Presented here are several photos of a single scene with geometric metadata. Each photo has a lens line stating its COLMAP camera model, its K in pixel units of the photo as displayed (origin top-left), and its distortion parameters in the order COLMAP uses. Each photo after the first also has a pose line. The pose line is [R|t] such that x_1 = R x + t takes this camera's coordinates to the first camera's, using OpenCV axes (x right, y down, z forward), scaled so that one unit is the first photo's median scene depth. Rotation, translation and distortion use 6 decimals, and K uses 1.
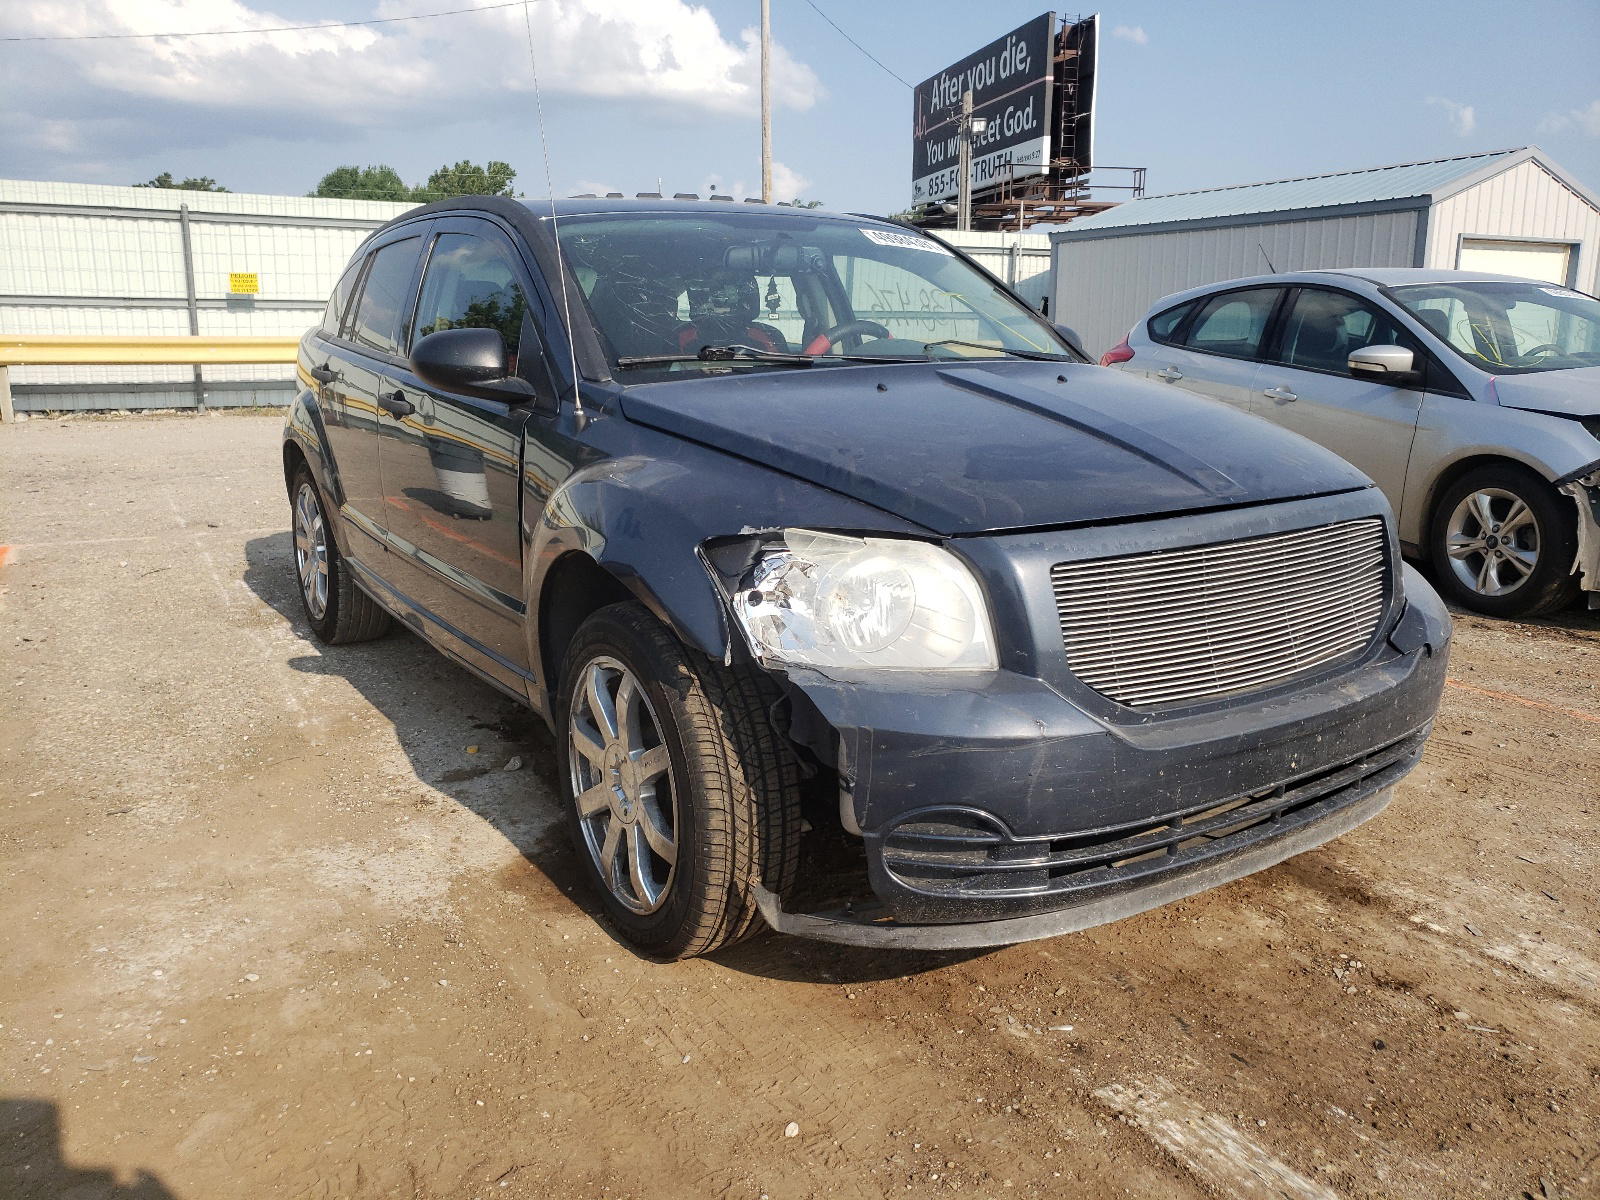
lens RADIAL K [[1247.7, 0, 800.0], [0, 1247.7, 600.0], [0, 0, 1]] dist [-0.002240, 0.042758]
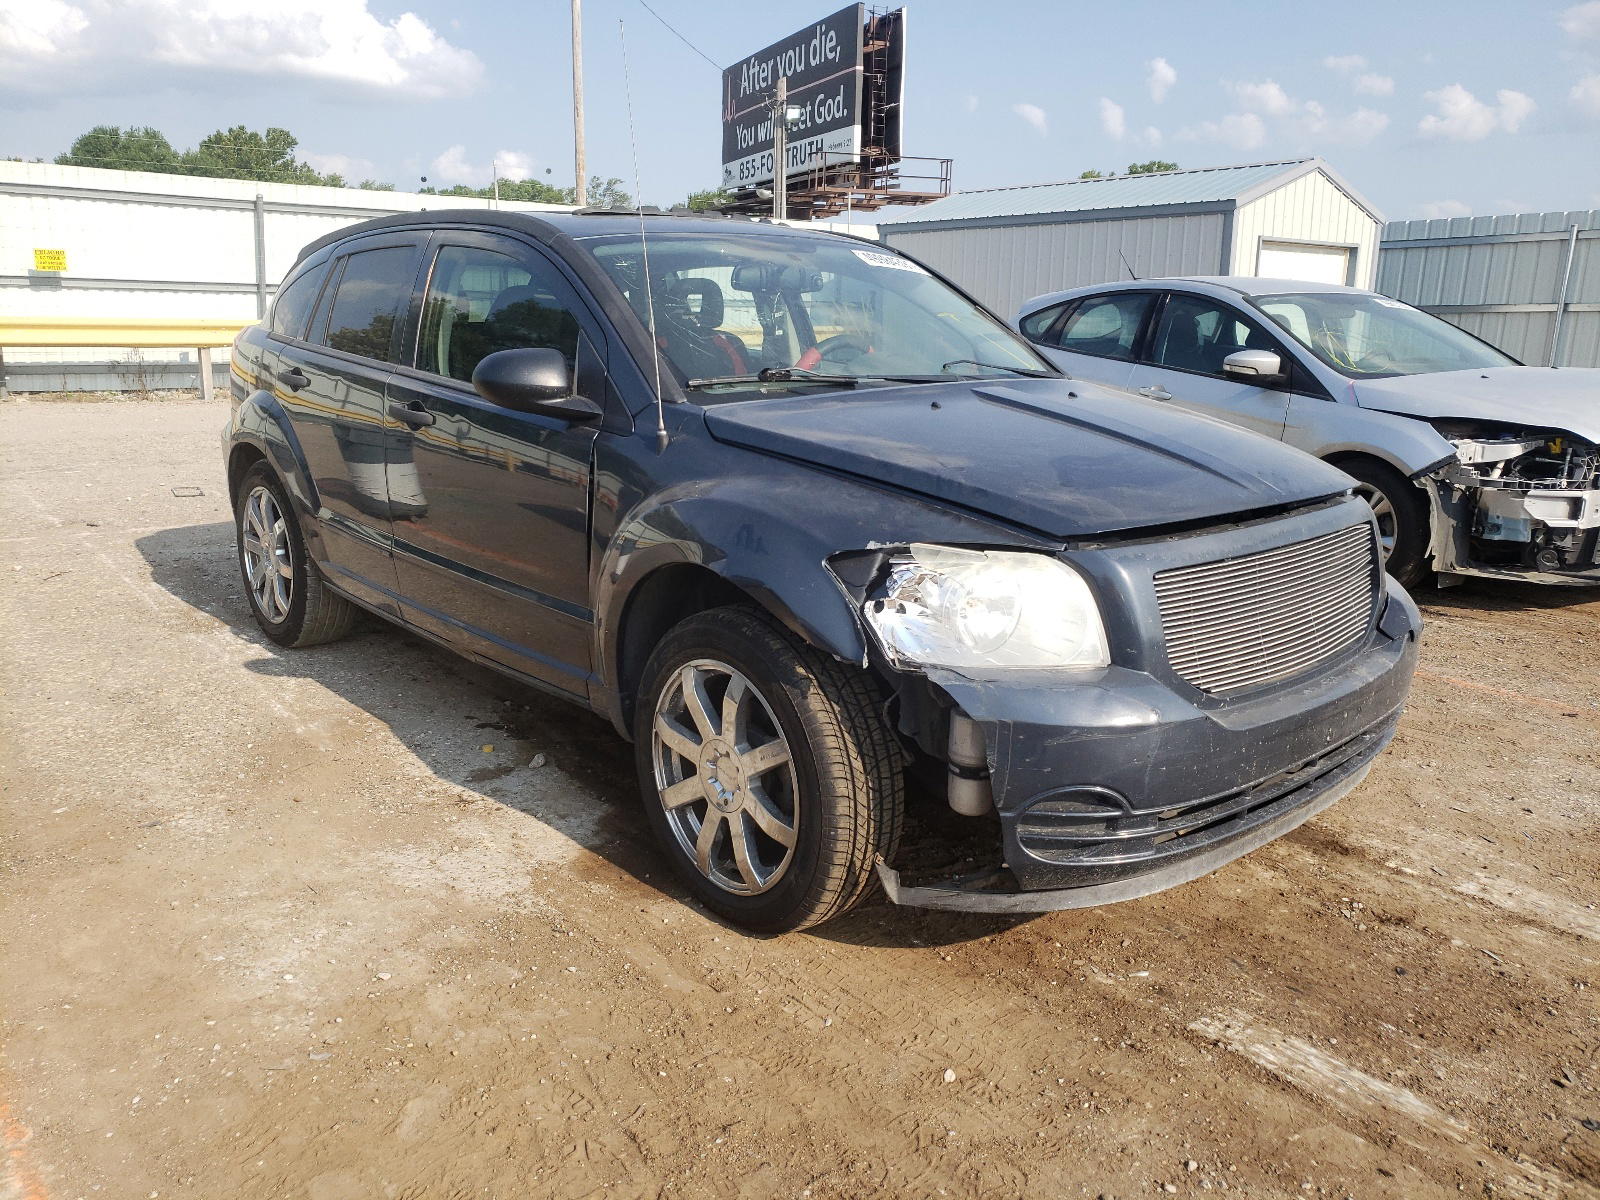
lens RADIAL K [[1239.1, 0, 781.8], [0, 1239.1, 601.1], [0, 0, 1]] dist [0.018693, 0.008135]
pose [[0.989919, -0.021149, 0.140047, -0.231164], [0.018816, 0.999662, 0.017957, -0.022960], [-0.140379, -0.015141, 0.989982, -0.069121]]
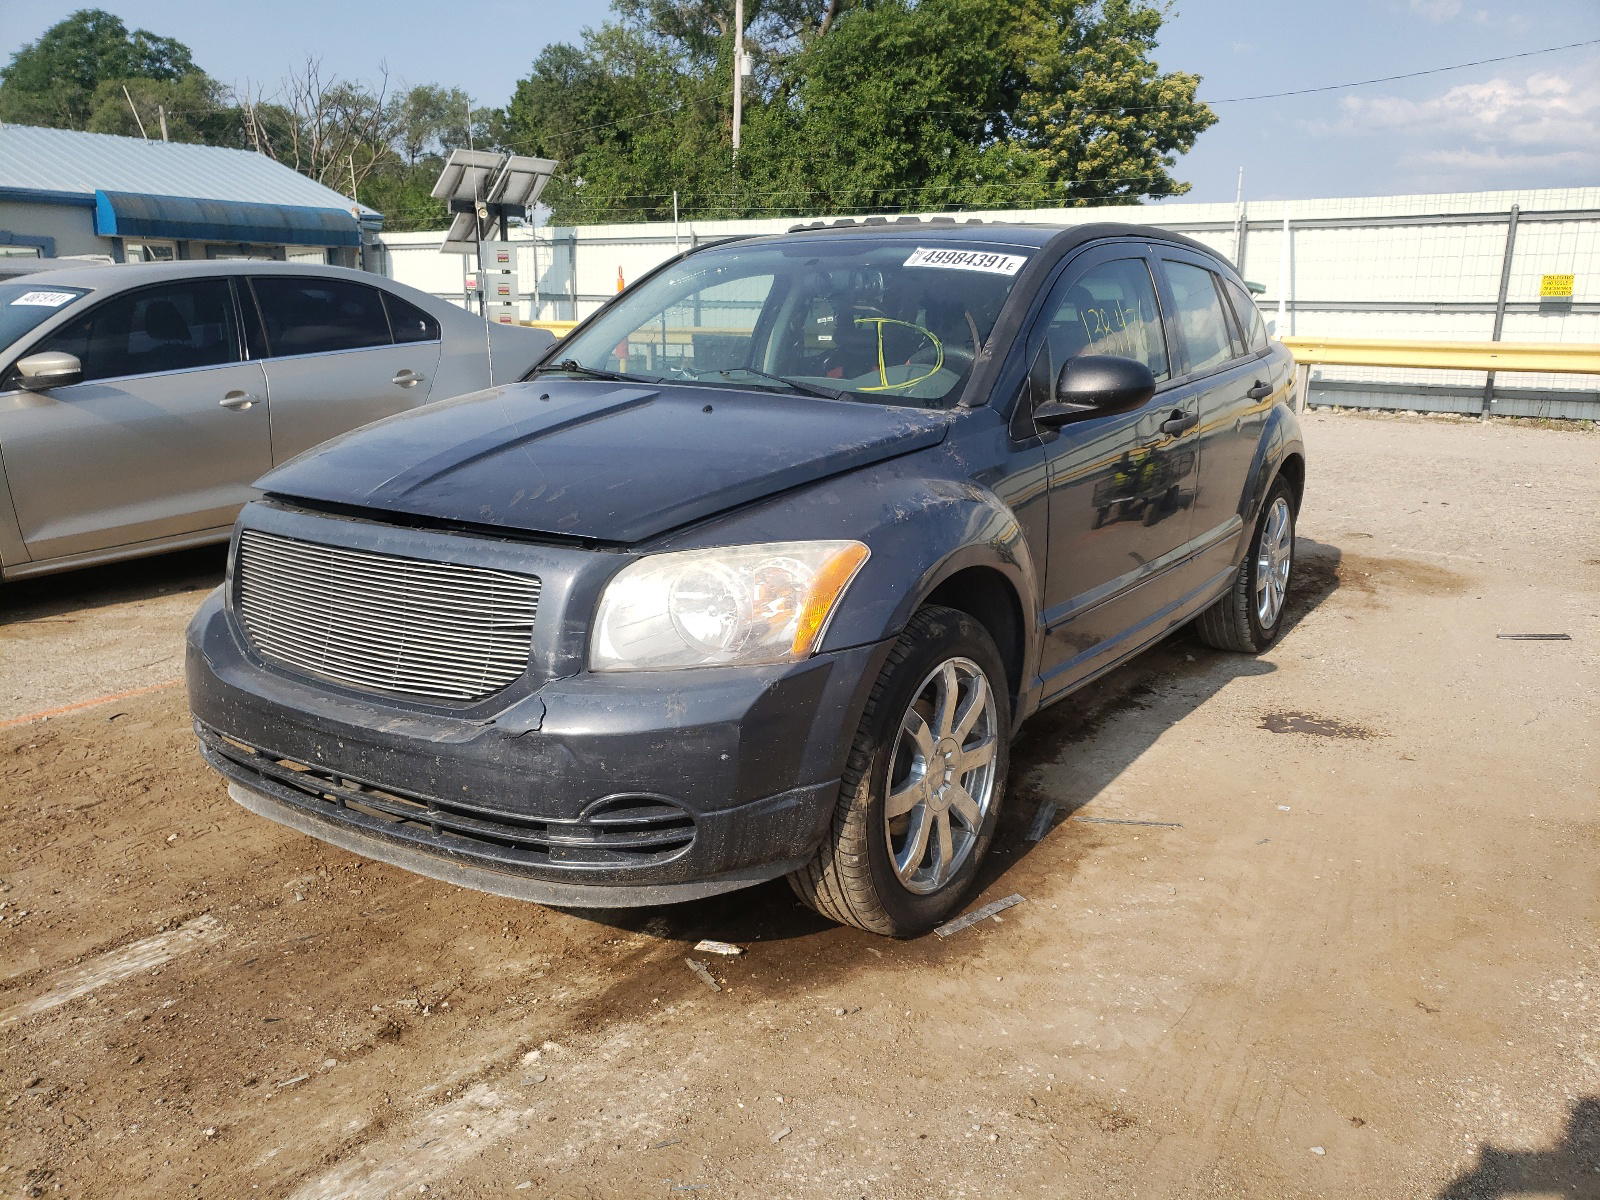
lens RADIAL K [[1208.1, 0, 798.7], [0, 1208.1, 659.3], [0, 0, 1]] dist [0.003331, 0.005765]
pose [[0.399357, 0.254308, -0.880819, 1.246355], [-0.207681, 0.960877, 0.183261, -0.195617], [0.892963, 0.109742, 0.436547, 0.765213]]
